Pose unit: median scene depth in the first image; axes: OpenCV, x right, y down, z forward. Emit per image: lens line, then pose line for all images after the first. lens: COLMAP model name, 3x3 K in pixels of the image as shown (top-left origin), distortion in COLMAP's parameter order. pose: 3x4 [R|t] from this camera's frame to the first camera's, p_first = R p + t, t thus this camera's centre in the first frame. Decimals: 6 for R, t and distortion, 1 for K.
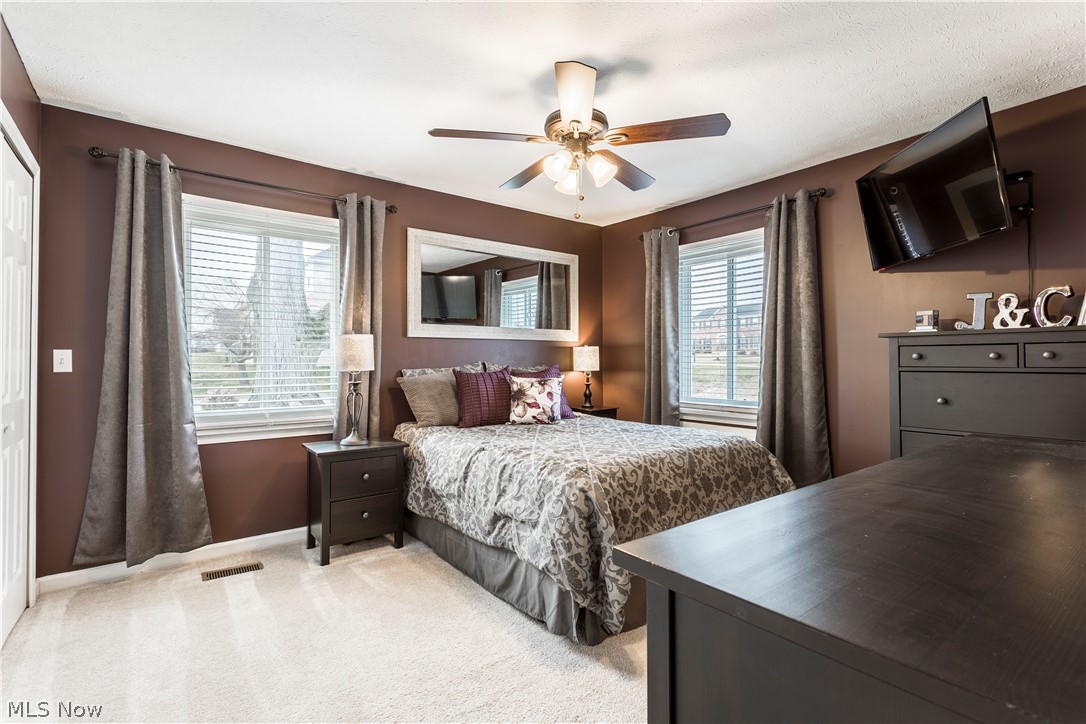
lens RADIAL K [[527.8, 0, 541.4], [0, 527.8, 357.9], [0, 0, 1]] dist [0.001934, 0.001133]
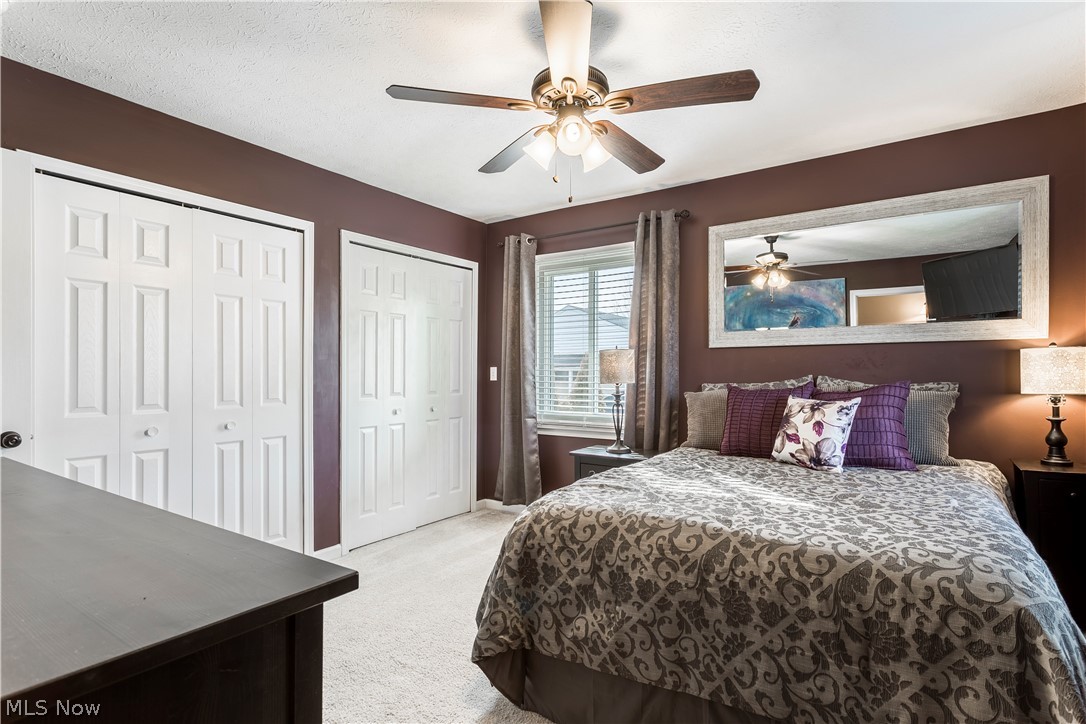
lens RADIAL K [[527.8, 0, 521.2], [0, 527.8, 374.0], [0, 0, 1]] dist [0.001934, 0.001133]
pose [[0.294369, 0.002427, -0.955689, 0.667027], [0.005841, 0.999974, 0.004339, -0.000716], [0.955674, -0.006860, 0.294347, 0.547447]]
